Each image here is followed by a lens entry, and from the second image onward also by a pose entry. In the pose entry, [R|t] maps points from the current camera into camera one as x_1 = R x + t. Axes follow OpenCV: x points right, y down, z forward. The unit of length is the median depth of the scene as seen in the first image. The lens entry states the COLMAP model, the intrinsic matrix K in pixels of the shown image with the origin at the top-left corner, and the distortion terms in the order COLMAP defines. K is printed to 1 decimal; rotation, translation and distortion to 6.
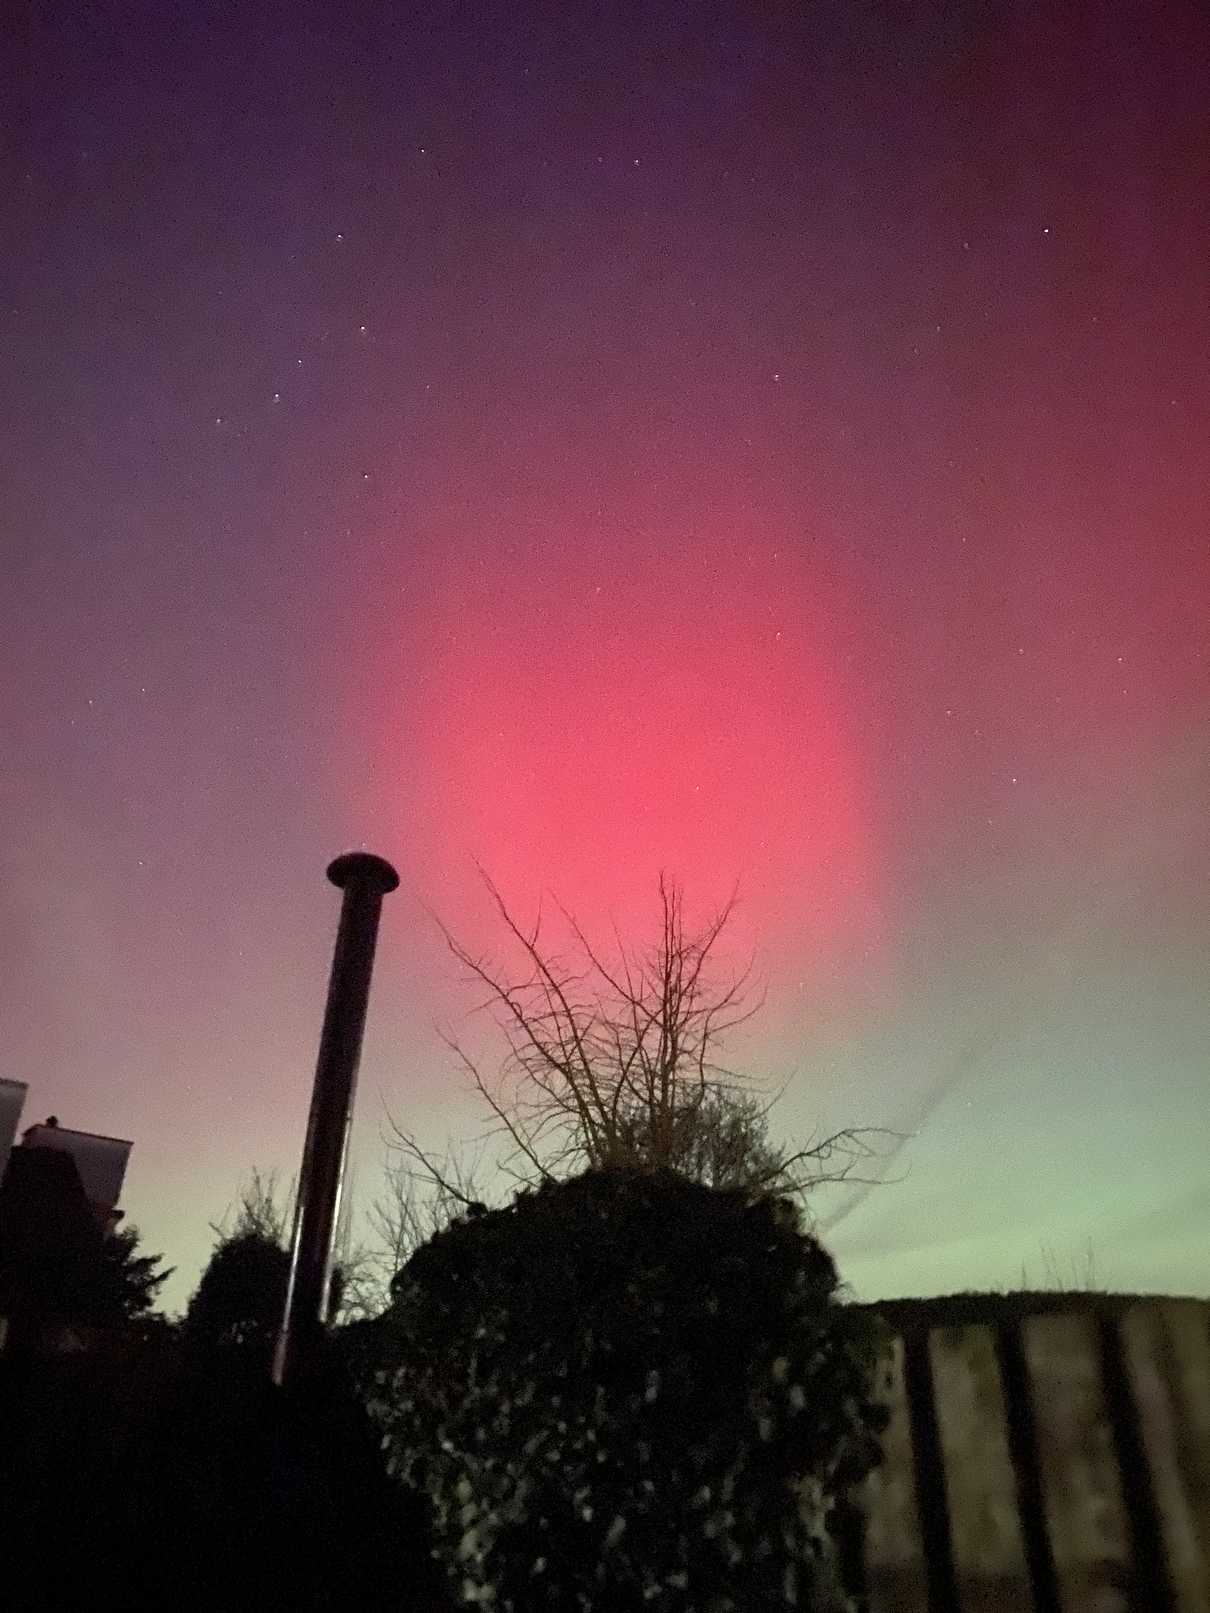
lens RADIAL K [[1213.7, 0, 609.2], [0, 1213.7, 803.0], [0, 0, 1]] dist [0.035038, -0.027785]
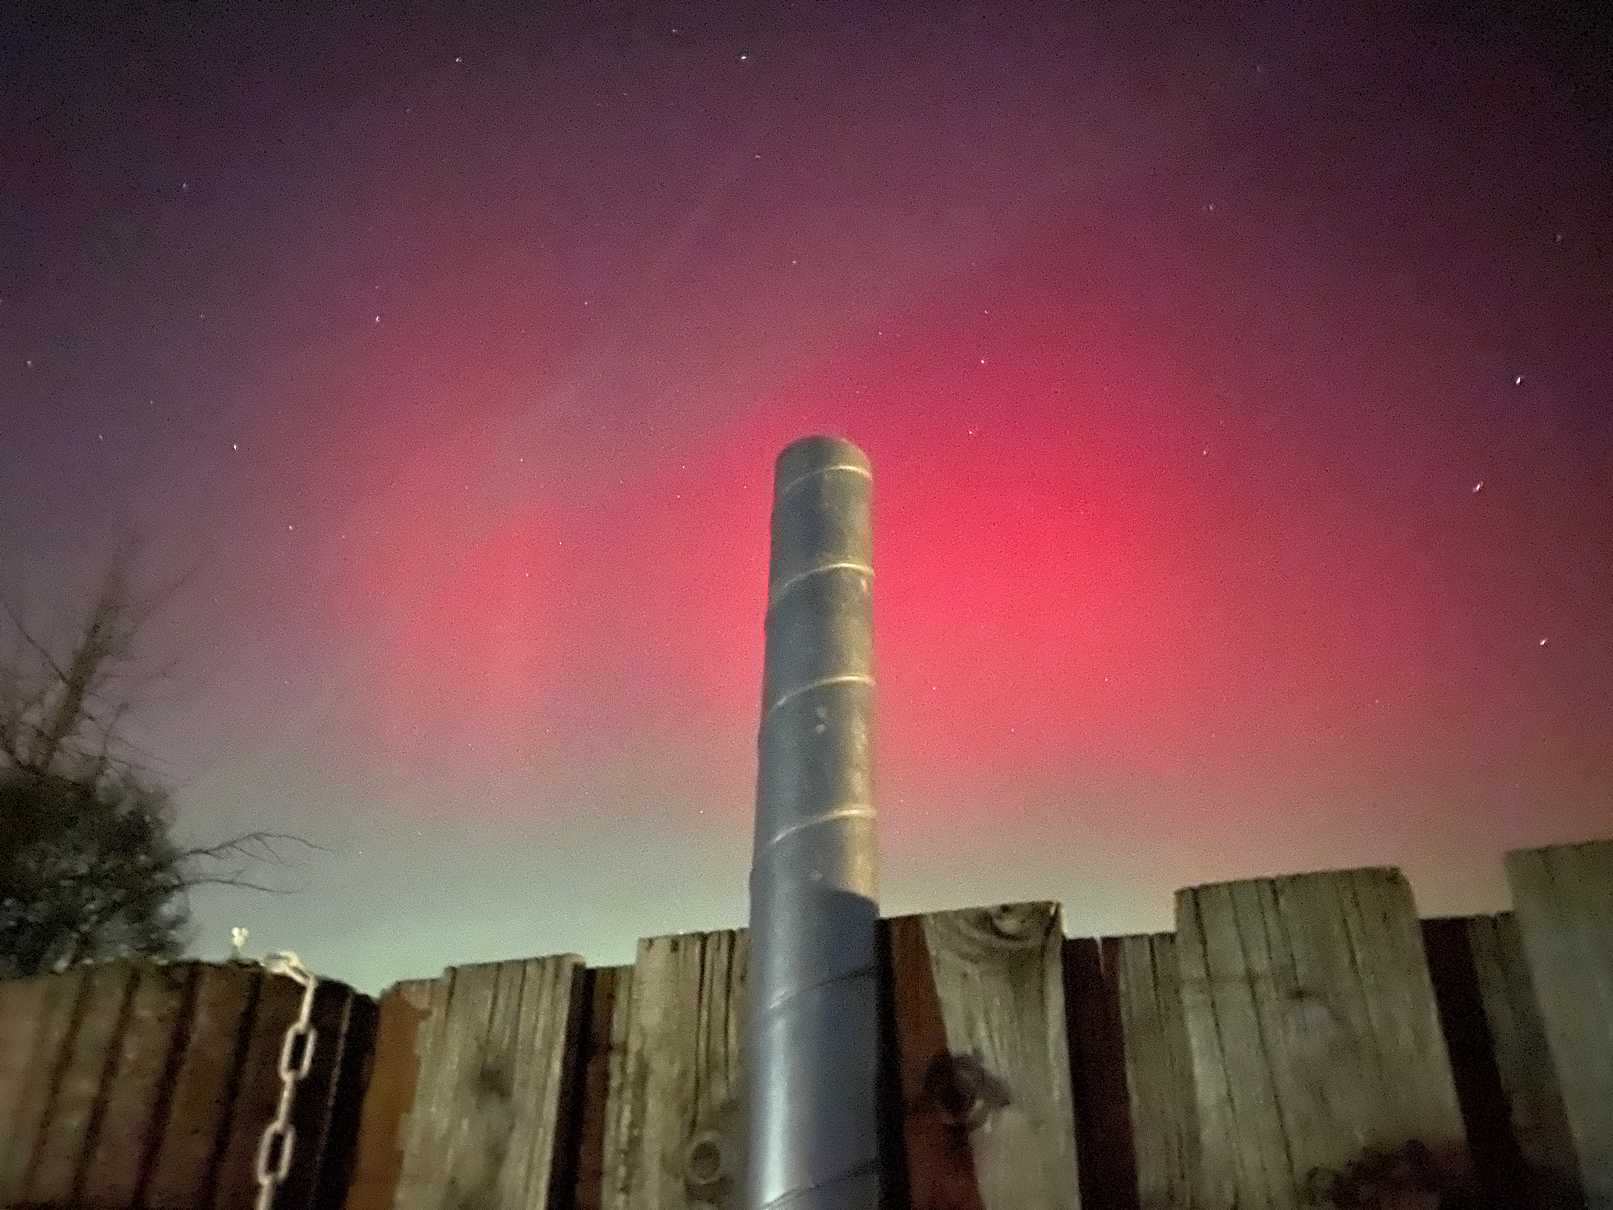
lens RADIAL K [[1213.7, 0, 792.3], [0, 1213.7, 608.7], [0, 0, 1]] dist [0.035038, -0.027785]
pose [[0.831059, 0.252944, 0.495339, 0.364500], [-0.280737, 0.959597, -0.019008, 0.104097], [-0.480133, -0.123263, 0.868492, 0.244780]]
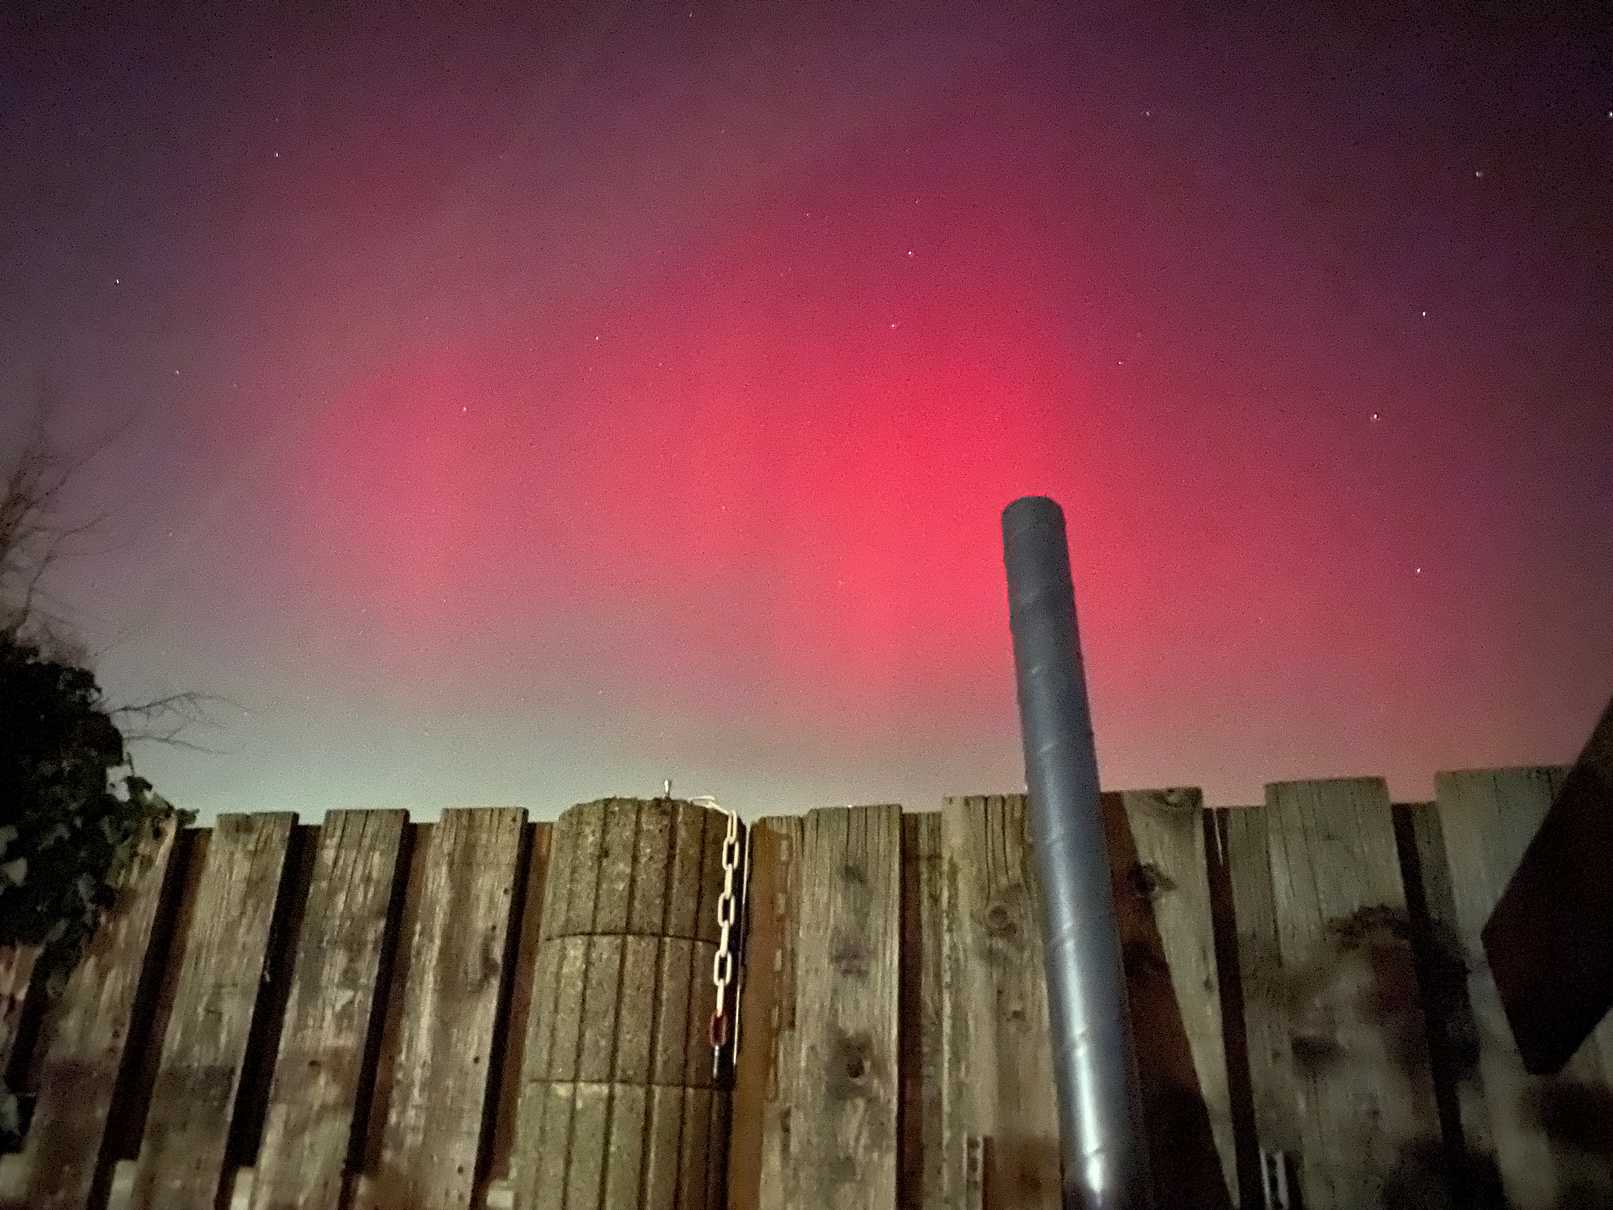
lens RADIAL K [[1213.7, 0, 791.4], [0, 1213.7, 613.2], [0, 0, 1]] dist [0.035038, -0.027785]
pose [[0.781129, 0.247174, 0.573360, 0.047090], [-0.335341, 0.940697, 0.051327, 0.109341], [-0.526672, -0.232364, 0.817694, 0.102191]]
